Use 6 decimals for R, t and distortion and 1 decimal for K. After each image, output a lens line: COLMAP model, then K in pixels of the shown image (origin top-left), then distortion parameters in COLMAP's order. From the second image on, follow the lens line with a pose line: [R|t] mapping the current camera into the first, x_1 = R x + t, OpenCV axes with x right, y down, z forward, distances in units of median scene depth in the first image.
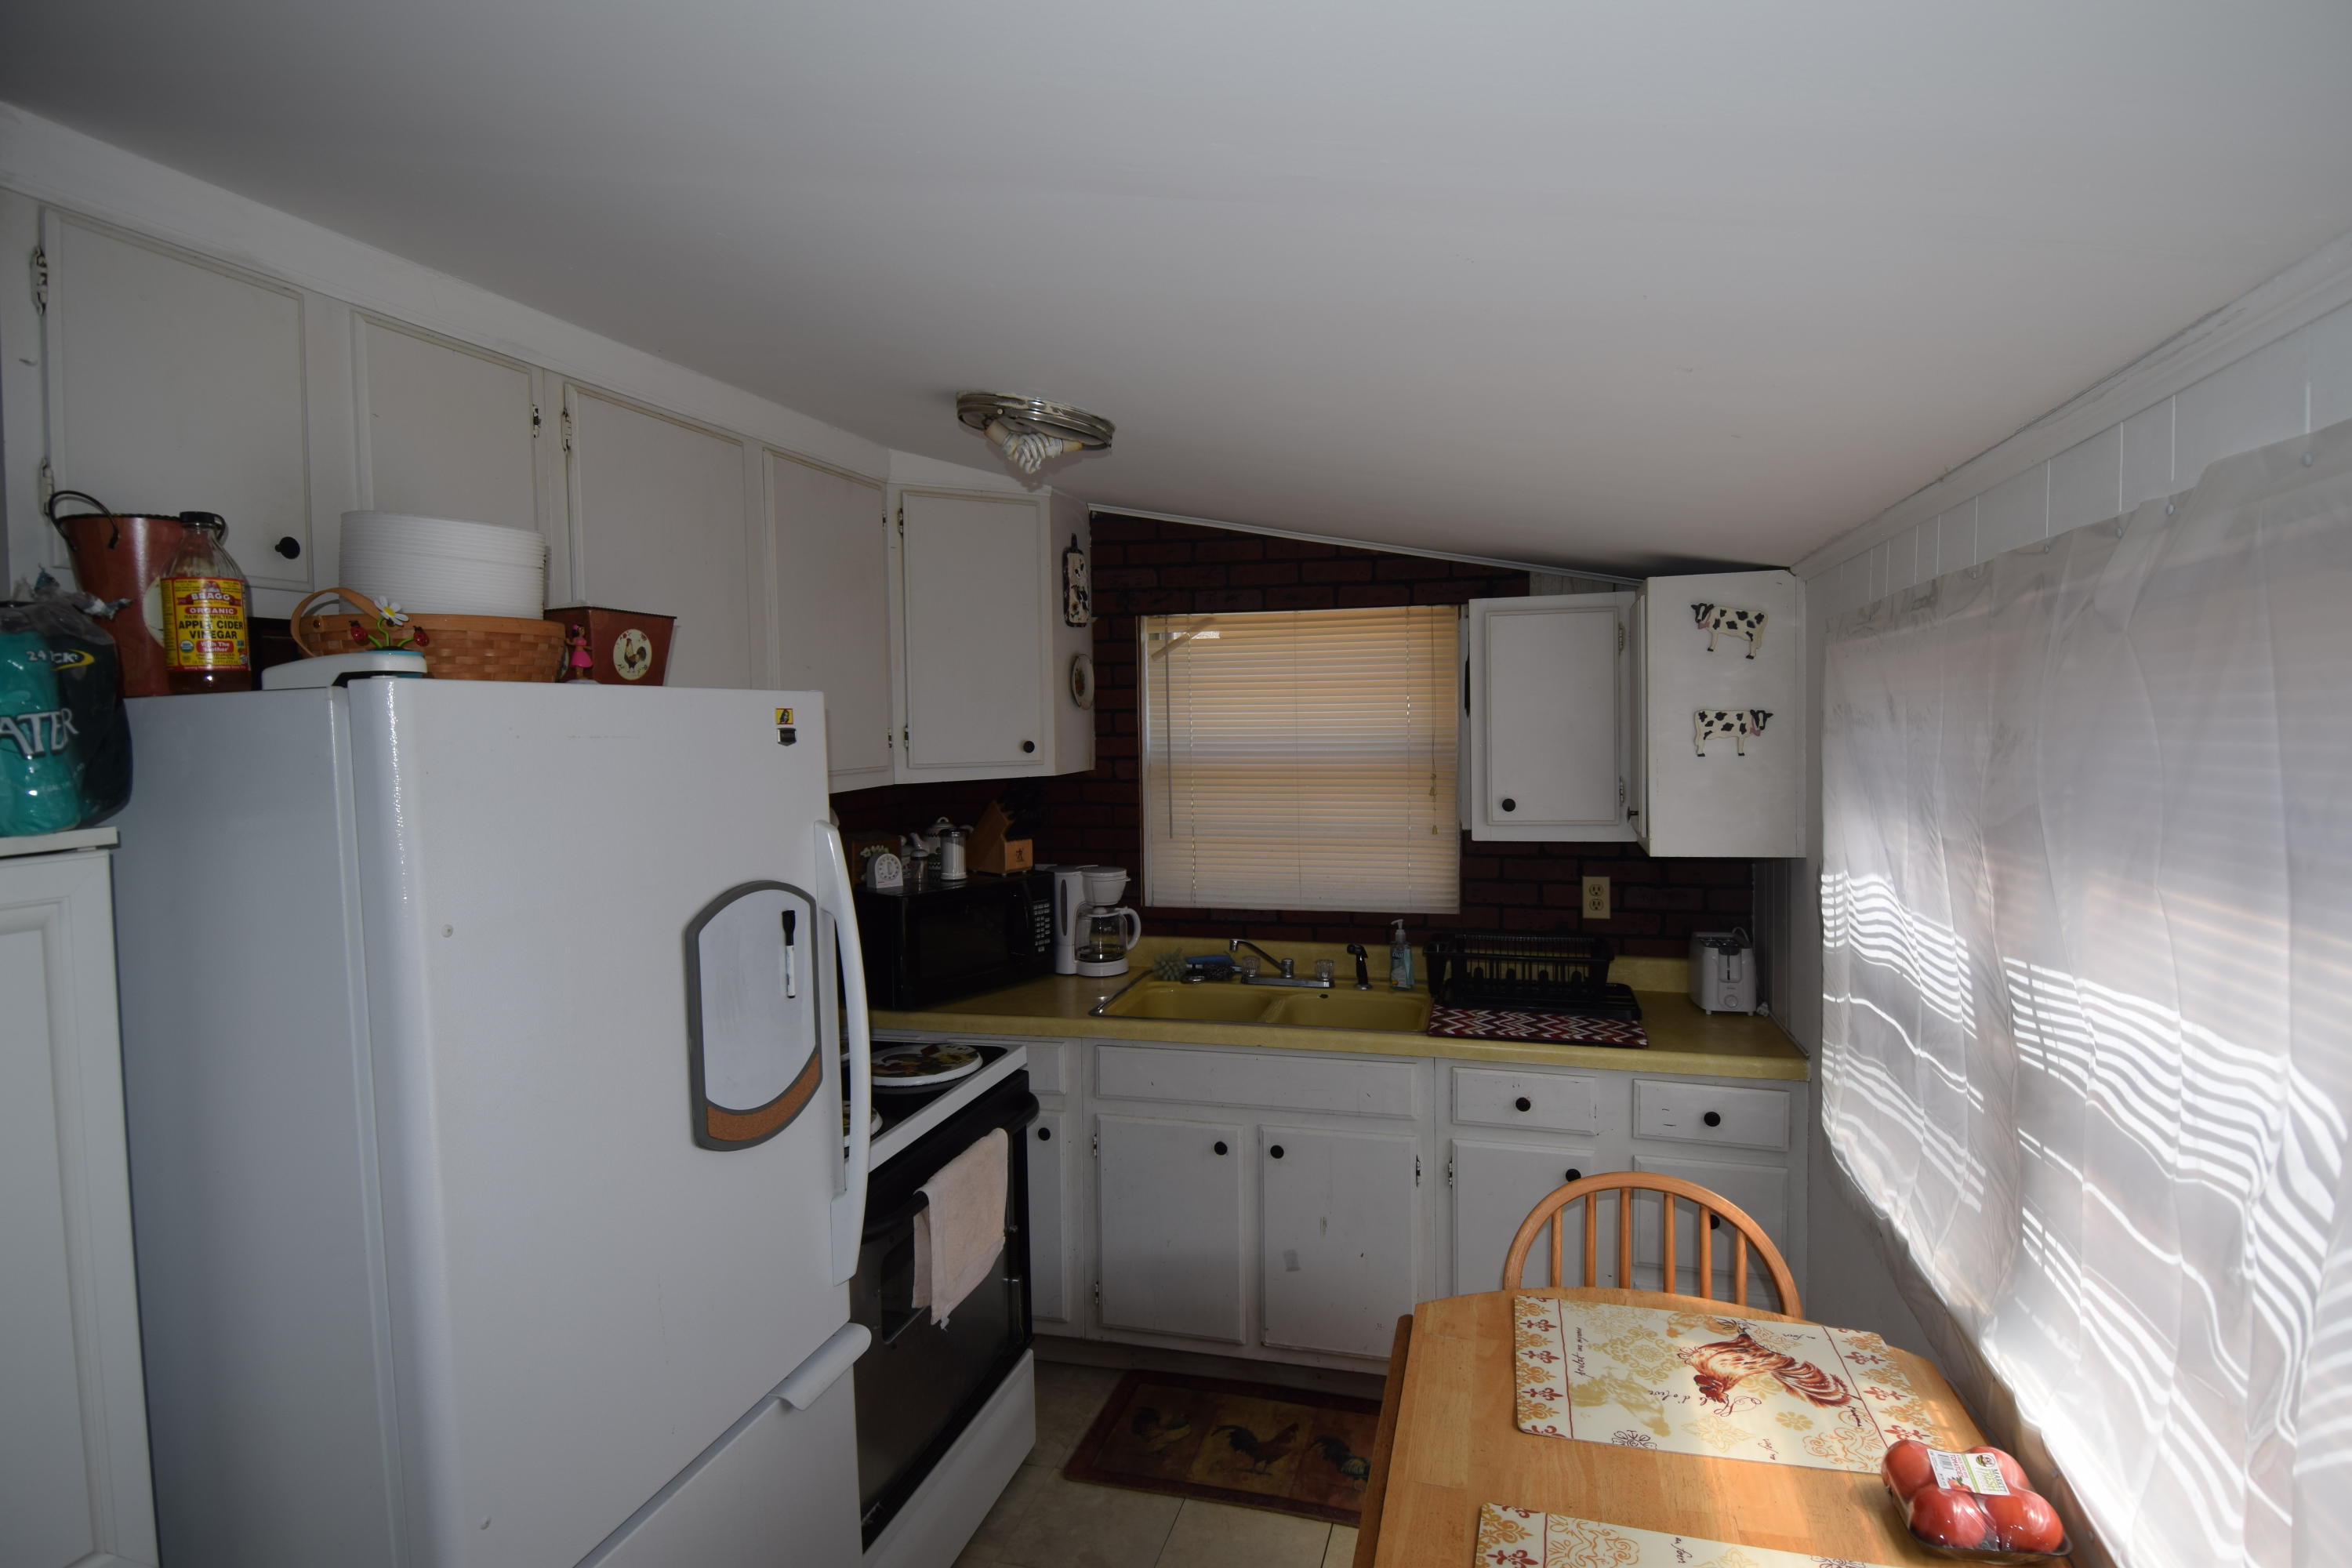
lens RADIAL K [[1210.7, 0, 1216.7], [0, 1210.7, 748.4], [0, 0, 1]] dist [0.053973, -0.047194]
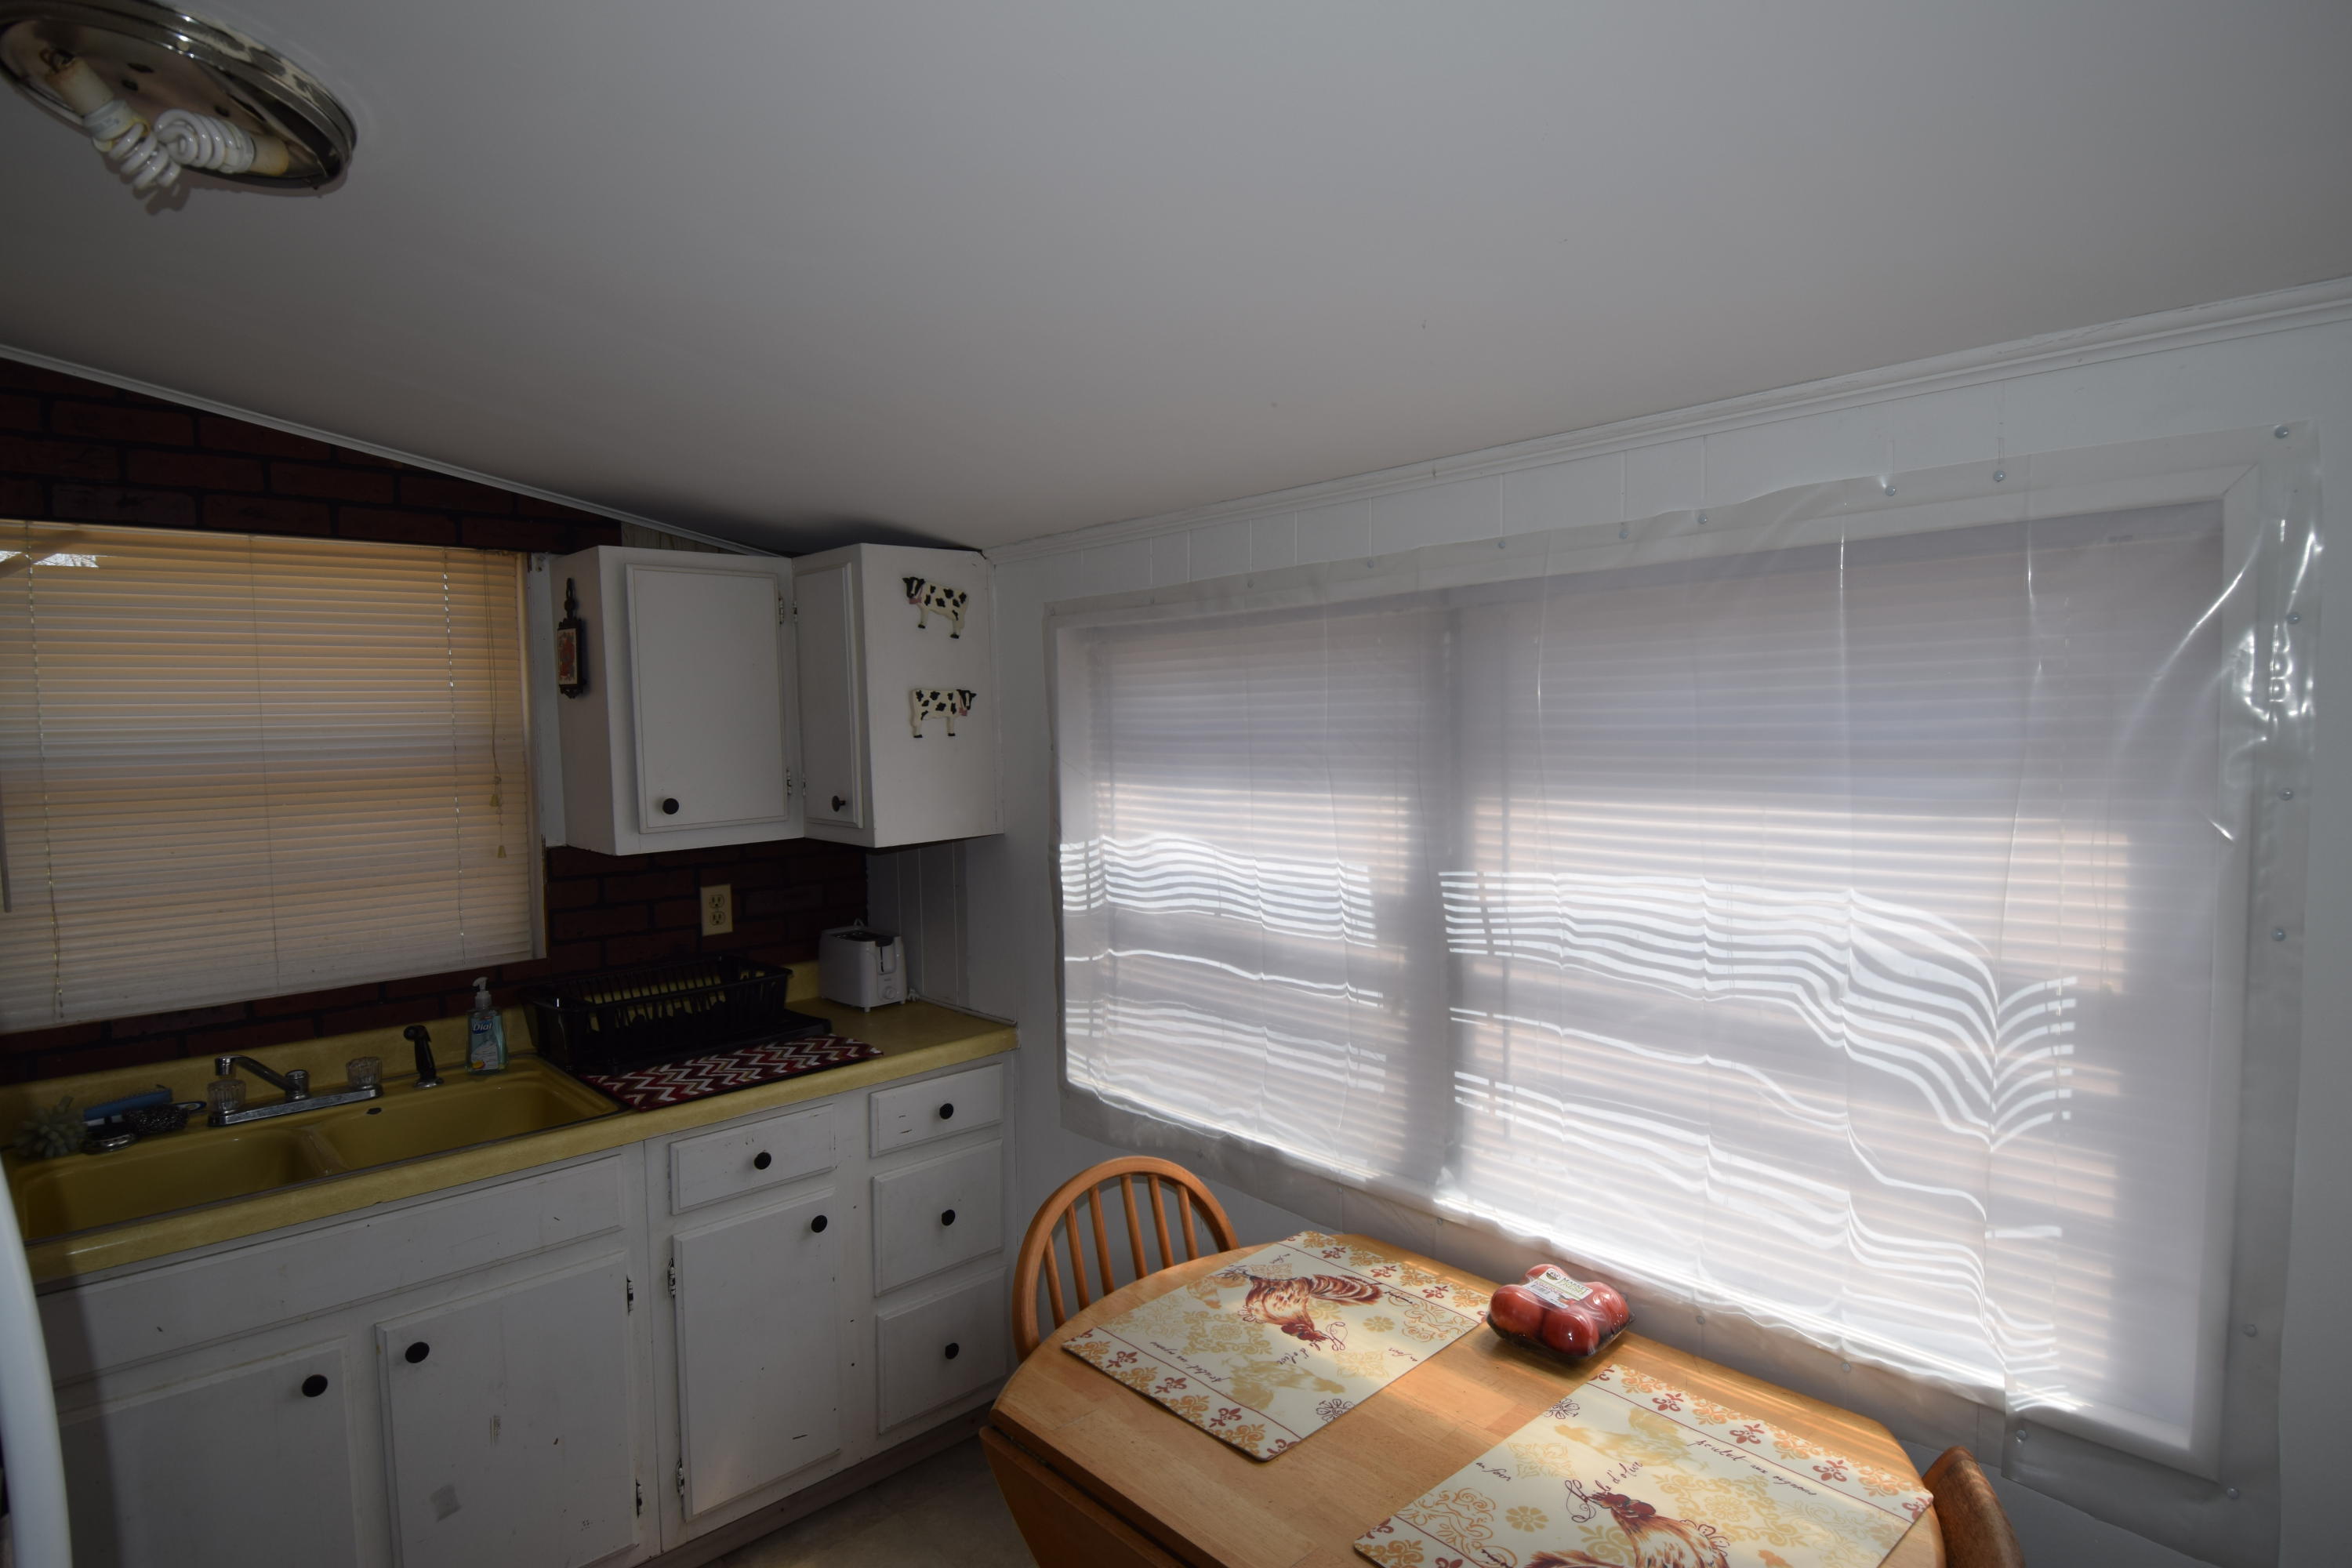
lens RADIAL K [[1210.7, 0, 1216.7], [0, 1210.7, 748.4], [0, 0, 1]] dist [0.053973, -0.047194]
pose [[0.549561, -0.024343, 0.835099, -0.268951], [0.031359, 0.999472, 0.008498, 0.014303], [-0.834865, 0.021517, 0.550034, 0.279184]]
